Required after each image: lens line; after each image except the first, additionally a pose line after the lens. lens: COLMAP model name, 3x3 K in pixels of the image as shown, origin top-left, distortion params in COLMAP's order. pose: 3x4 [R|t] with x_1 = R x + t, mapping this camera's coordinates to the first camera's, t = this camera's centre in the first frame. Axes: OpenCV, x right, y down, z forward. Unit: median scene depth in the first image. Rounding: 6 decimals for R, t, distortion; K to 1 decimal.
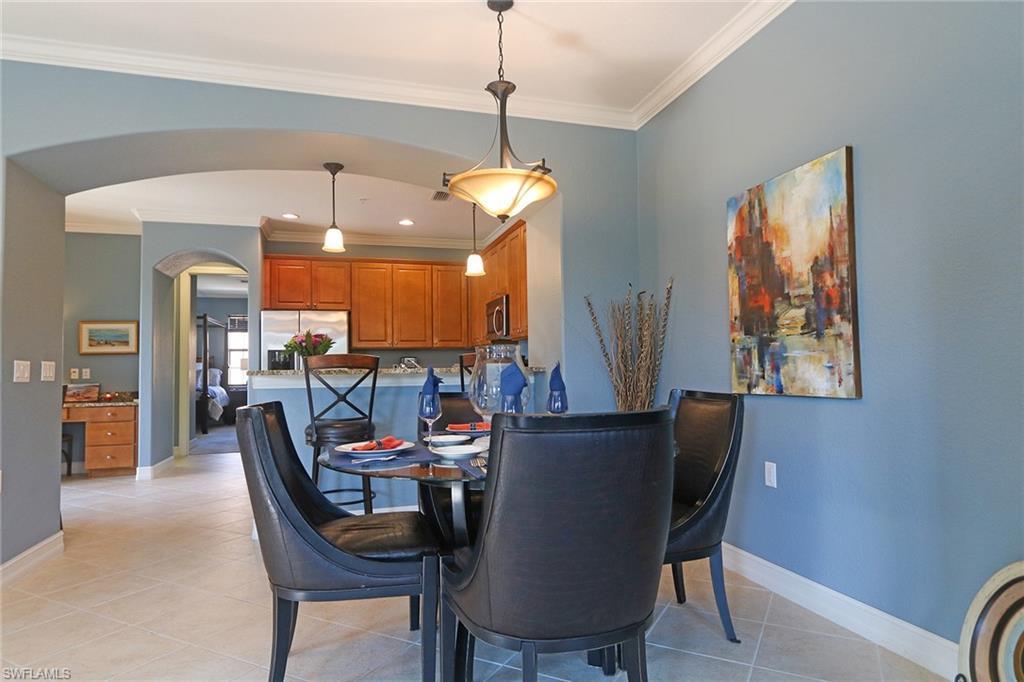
lens RADIAL K [[596.1, 0, 513.1], [0, 596.1, 345.7], [0, 0, 1]] dist [0.005849, 0.001103]
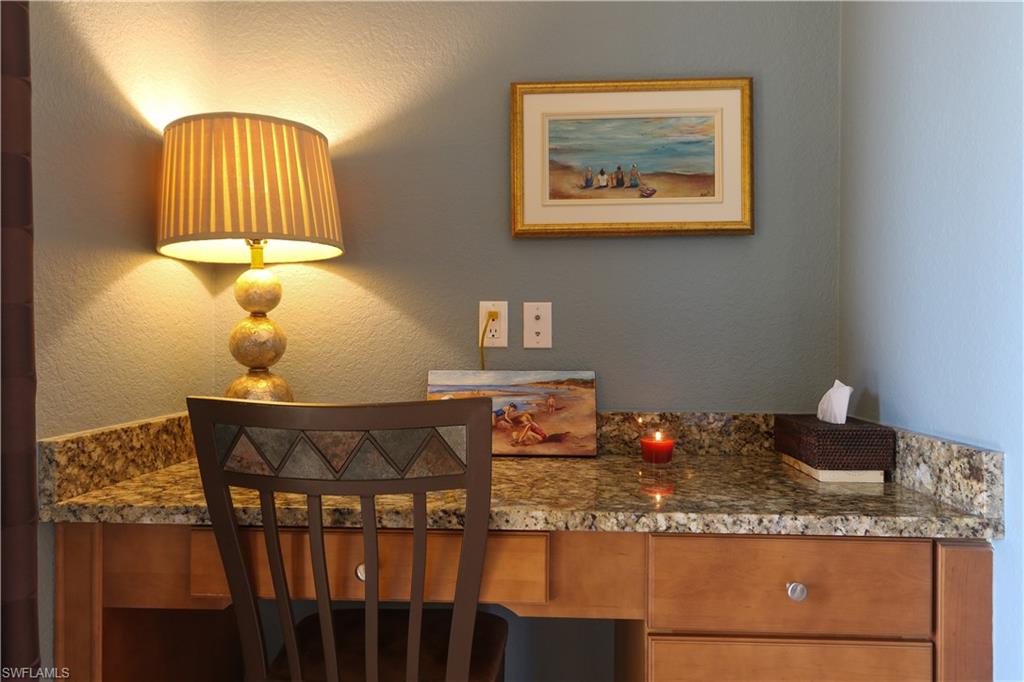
lens RADIAL K [[665.4, 0, 511.6], [0, 665.4, 335.7], [0, 0, 1]] dist [-0.004191, -0.000208]
pose [[0.942393, 0.018804, -0.333978, -0.640963], [-0.002145, 0.998738, 0.050181, 0.038629], [0.334500, -0.046574, 0.941244, 0.765724]]
